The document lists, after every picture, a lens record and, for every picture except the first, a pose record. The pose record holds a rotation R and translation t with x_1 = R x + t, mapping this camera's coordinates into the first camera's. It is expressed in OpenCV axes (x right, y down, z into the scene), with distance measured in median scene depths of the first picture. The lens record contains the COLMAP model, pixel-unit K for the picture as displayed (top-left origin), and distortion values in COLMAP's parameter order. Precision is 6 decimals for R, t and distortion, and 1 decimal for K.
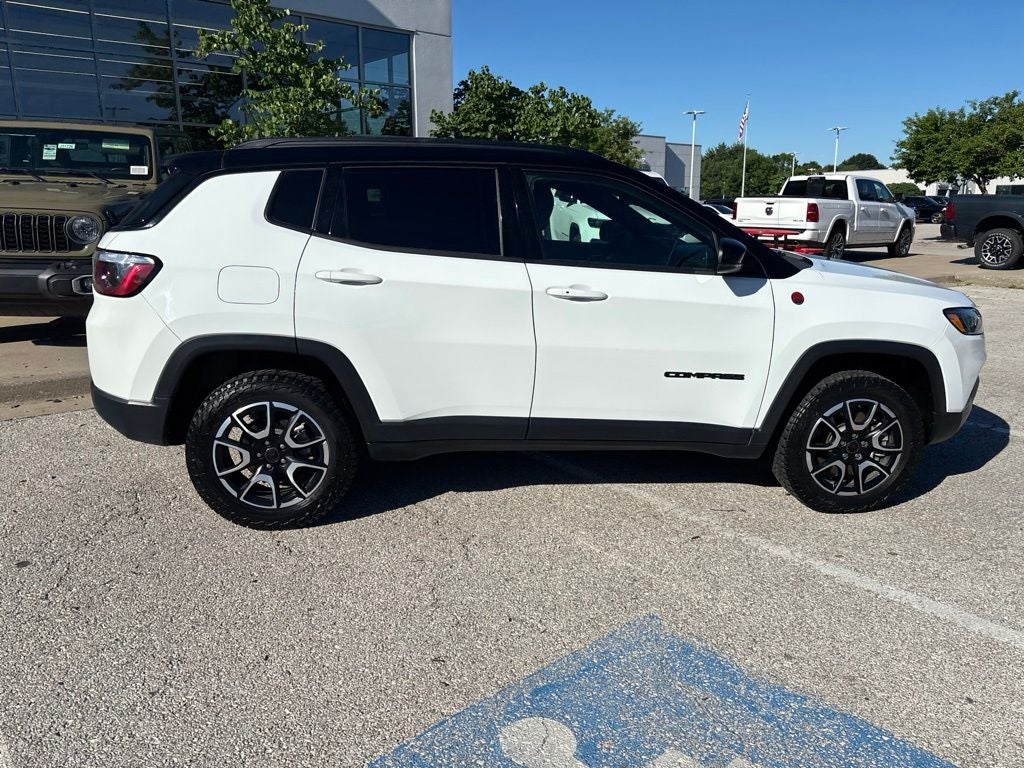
lens RADIAL K [[776.4, 0, 511.0], [0, 776.4, 374.7], [0, 0, 1]] dist [0.054058, -0.066100]
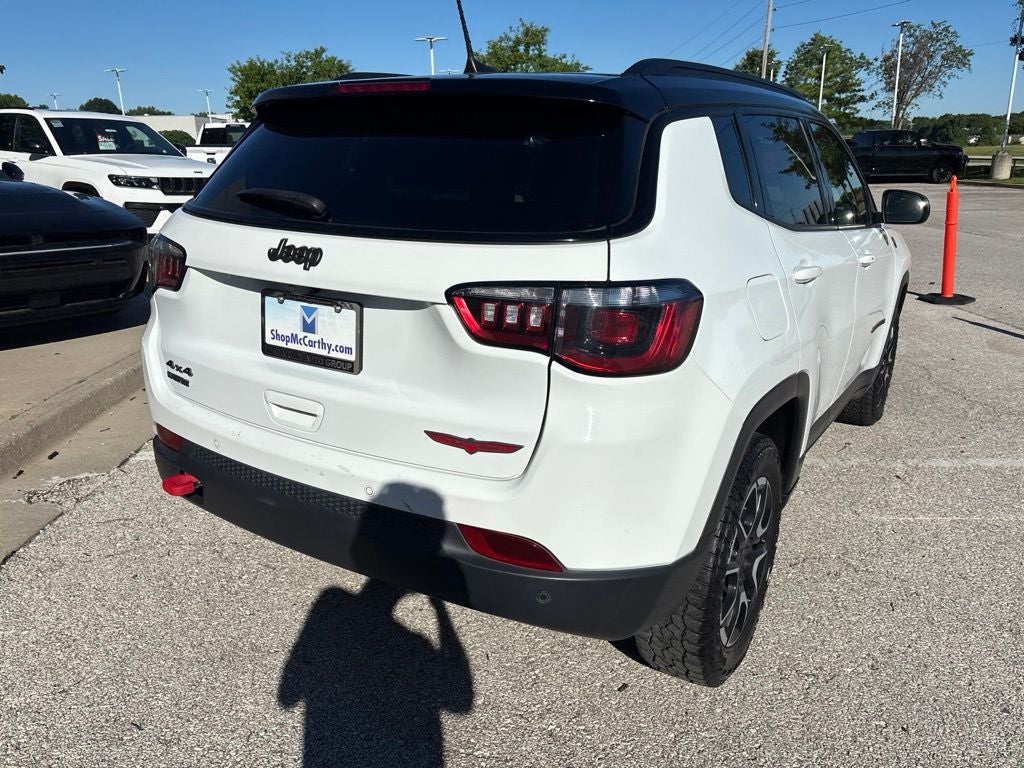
lens RADIAL K [[776.4, 0, 508.8], [0, 776.4, 380.2], [0, 0, 1]] dist [0.054058, -0.066100]
pose [[0.638667, -0.228029, 0.734920, -0.811945], [0.176876, 0.973013, 0.148194, -0.162110], [-0.748879, 0.035343, 0.661764, 0.655255]]
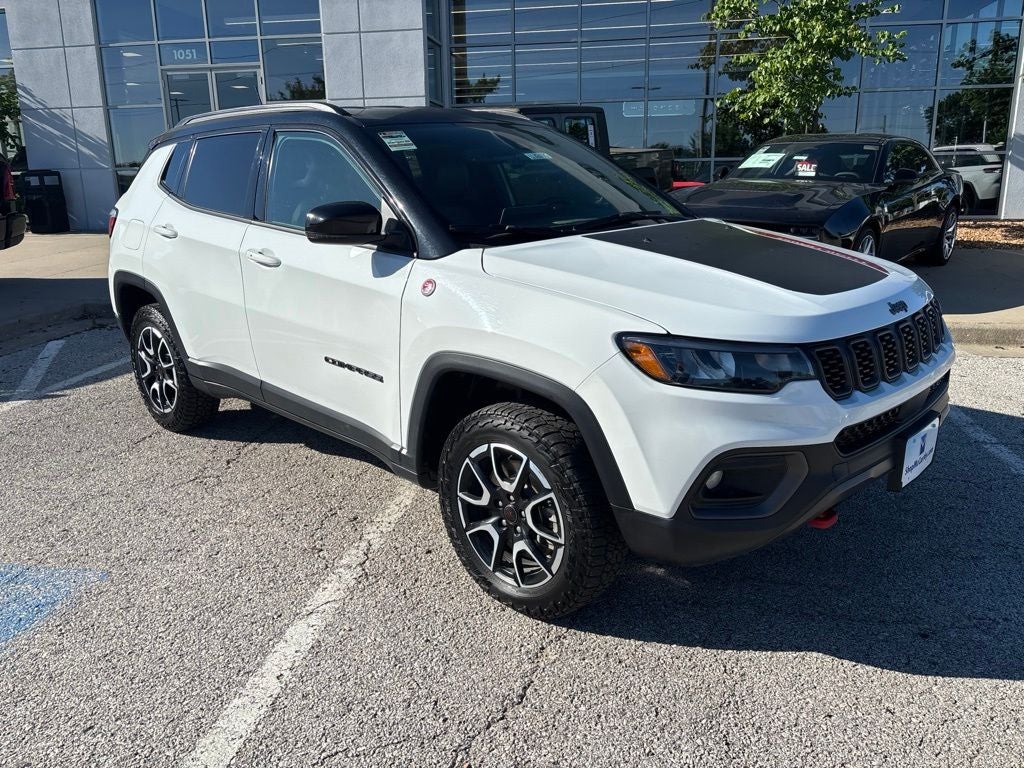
lens RADIAL K [[776.4, 0, 511.4], [0, 776.4, 383.8], [0, 0, 1]] dist [0.054058, -0.066100]
pose [[0.627907, 0.184676, -0.756061, 0.950479], [-0.152185, 0.981821, 0.113431, -0.099441], [0.763265, 0.043837, 0.644597, 0.568057]]
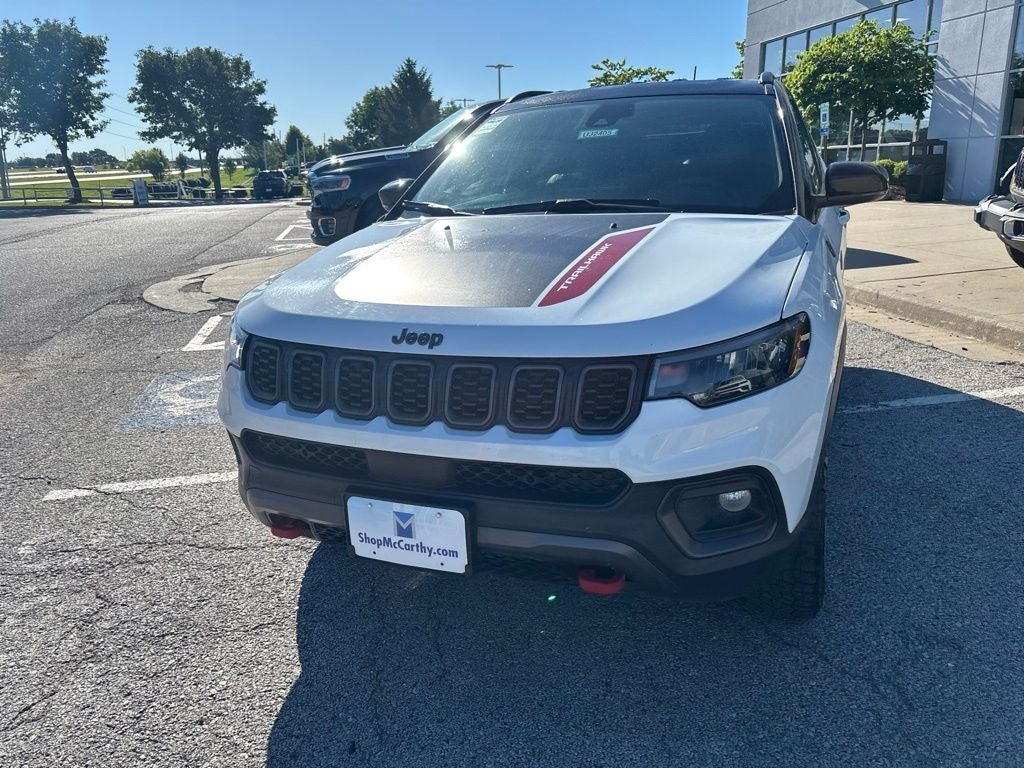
lens RADIAL K [[776.4, 0, 507.1], [0, 776.4, 376.6], [0, 0, 1]] dist [0.054058, -0.066100]
pose [[-0.503528, 0.231491, -0.832389, 1.033063], [-0.169815, 0.918127, 0.358059, -0.302612], [0.847126, 0.321645, -0.422992, 1.507029]]
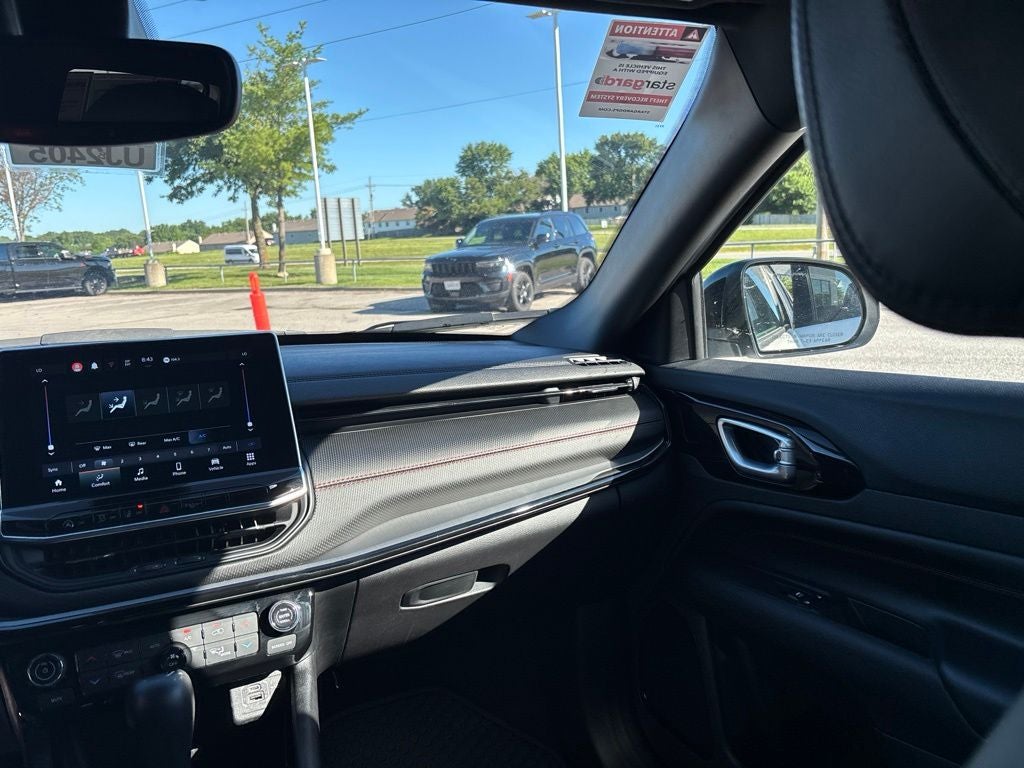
lens RADIAL K [[776.4, 0, 517.0], [0, 776.4, 375.9], [0, 0, 1]] dist [0.054058, -0.066100]
pose [[-0.318315, -0.153806, 0.935425, -0.008906], [0.250268, 0.938109, 0.239411, -0.221668], [-0.914353, 0.310315, -0.260122, 1.121794]]
